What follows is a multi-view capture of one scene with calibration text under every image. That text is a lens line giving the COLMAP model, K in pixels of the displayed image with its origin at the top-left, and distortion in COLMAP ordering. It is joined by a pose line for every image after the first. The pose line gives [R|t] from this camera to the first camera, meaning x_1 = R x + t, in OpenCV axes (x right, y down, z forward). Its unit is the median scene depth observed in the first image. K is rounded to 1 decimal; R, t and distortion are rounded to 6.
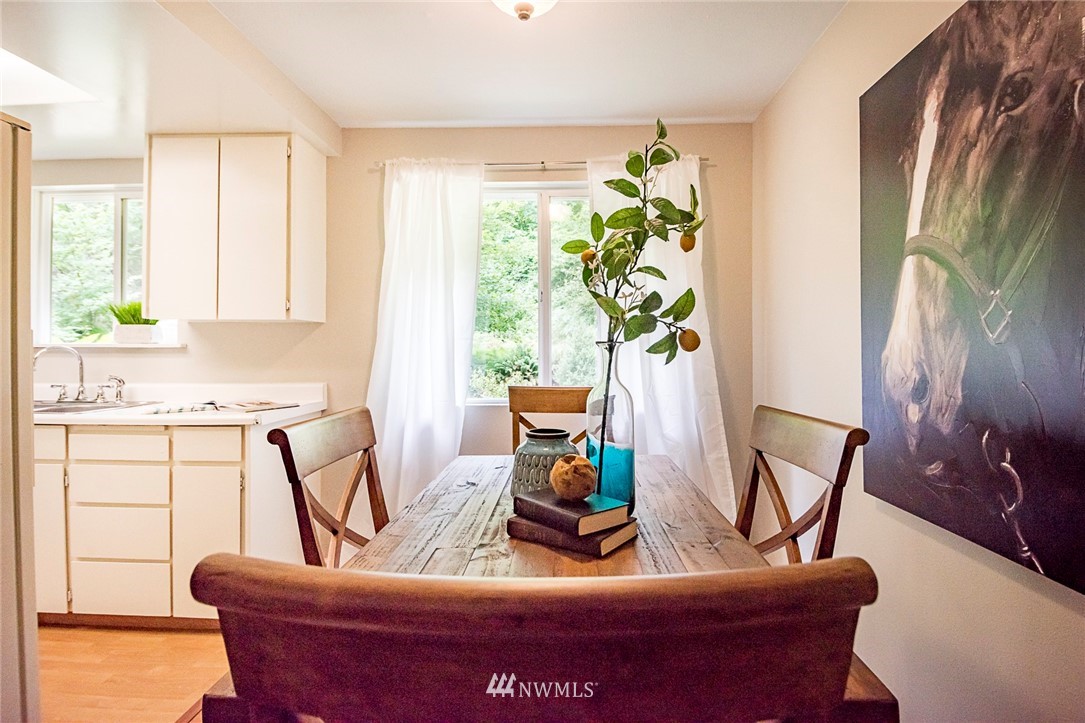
lens RADIAL K [[547.3, 0, 554.1], [0, 547.3, 345.6], [0, 0, 1]] dist [0.053009, -0.048516]
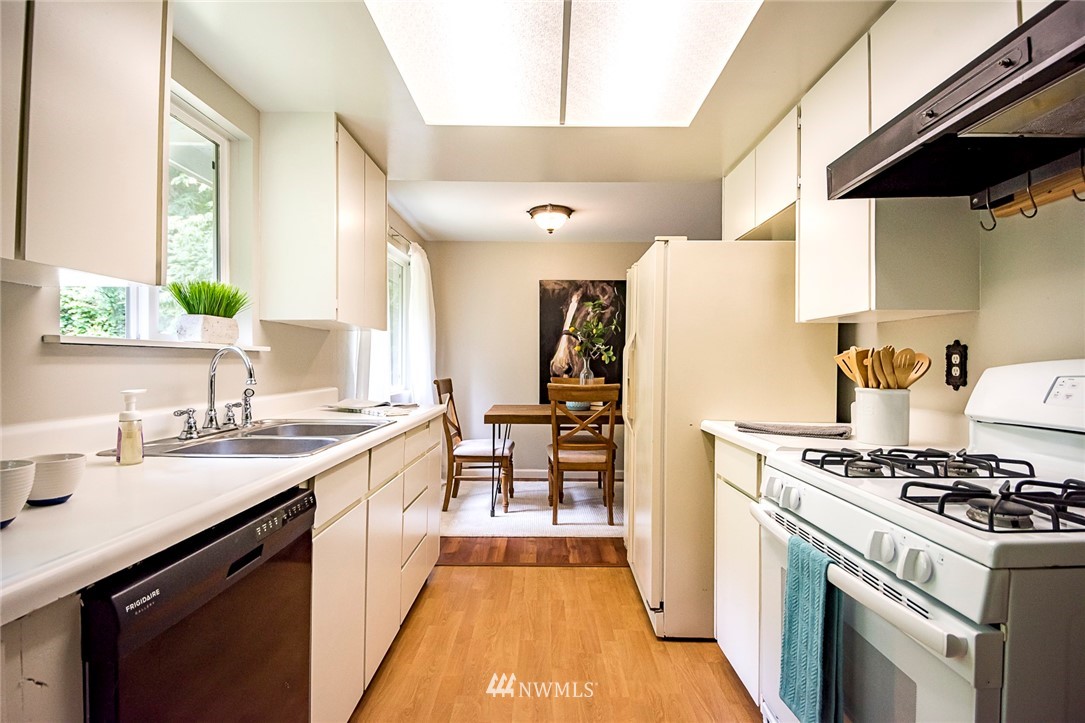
lens RADIAL K [[527.4, 0, 540.4], [0, 527.4, 346.5], [0, 0, 1]] dist [0.084021, -0.079074]
pose [[-0.012392, 0.028092, 0.999529, -3.117587], [-0.018478, 0.999428, -0.028318, 0.021939], [-0.999752, -0.018820, -0.011866, 1.302461]]
